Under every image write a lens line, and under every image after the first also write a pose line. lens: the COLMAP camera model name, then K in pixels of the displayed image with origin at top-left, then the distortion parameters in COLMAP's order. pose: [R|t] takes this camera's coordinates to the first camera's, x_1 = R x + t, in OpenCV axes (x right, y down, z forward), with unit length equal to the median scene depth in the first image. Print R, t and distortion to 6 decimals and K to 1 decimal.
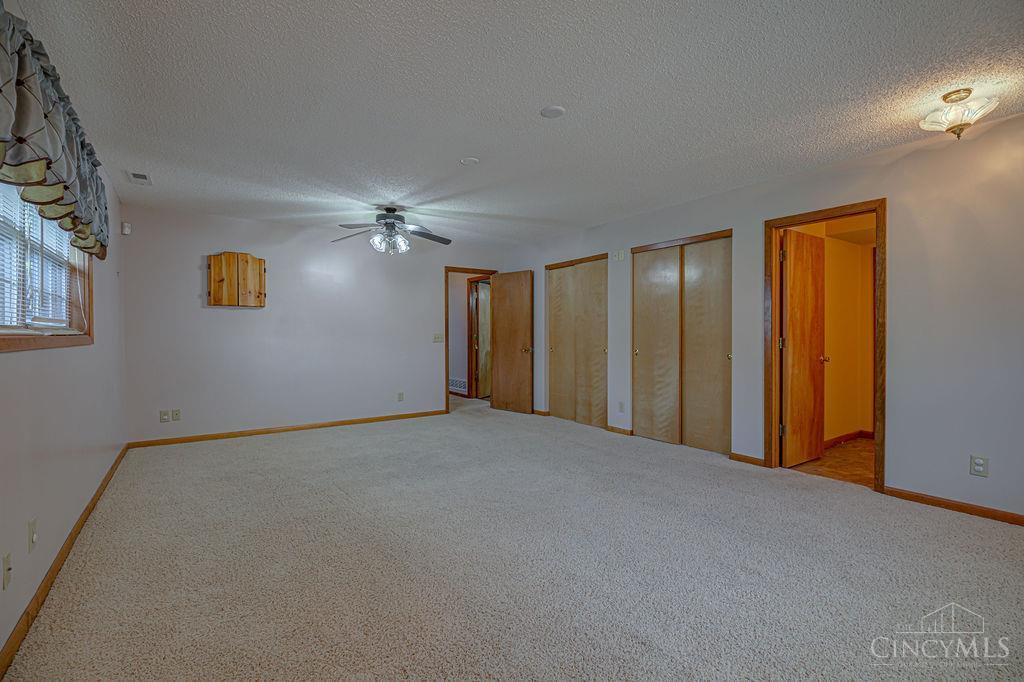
lens RADIAL K [[469.3, 0, 516.9], [0, 469.3, 337.7], [0, 0, 1]] dist [-0.006962, 0.000197]
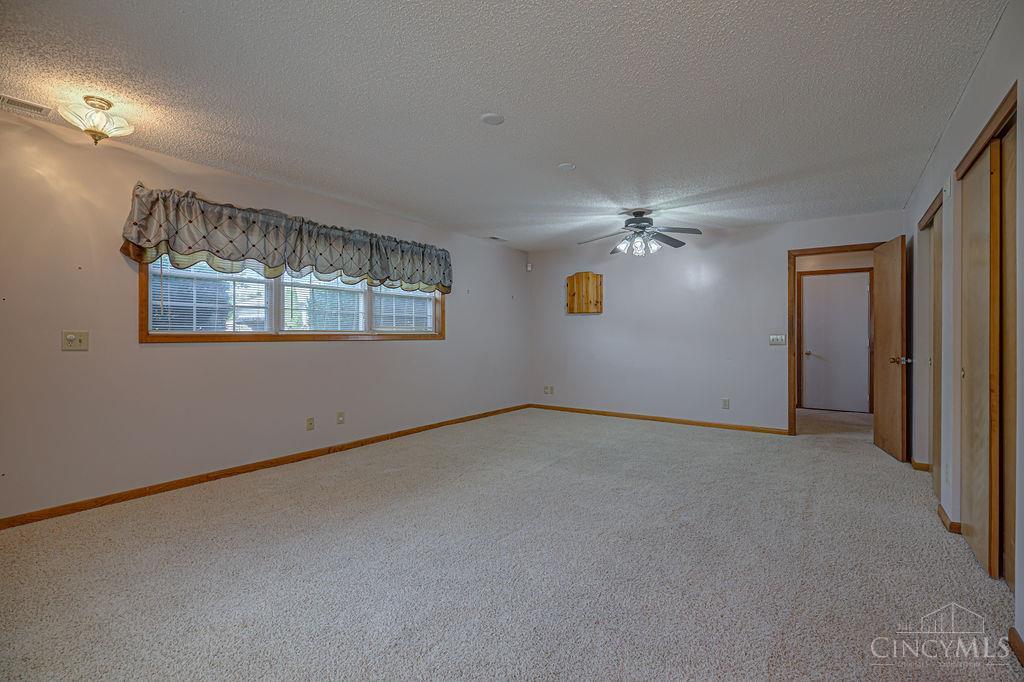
lens RADIAL K [[469.3, 0, 512.9], [0, 469.3, 336.5], [0, 0, 1]] dist [-0.006962, 0.000197]
pose [[0.338180, 0.007719, -0.941050, 0.581264], [-0.010520, 0.999935, 0.004421, -0.005613], [0.941023, 0.008405, 0.338239, 0.381177]]
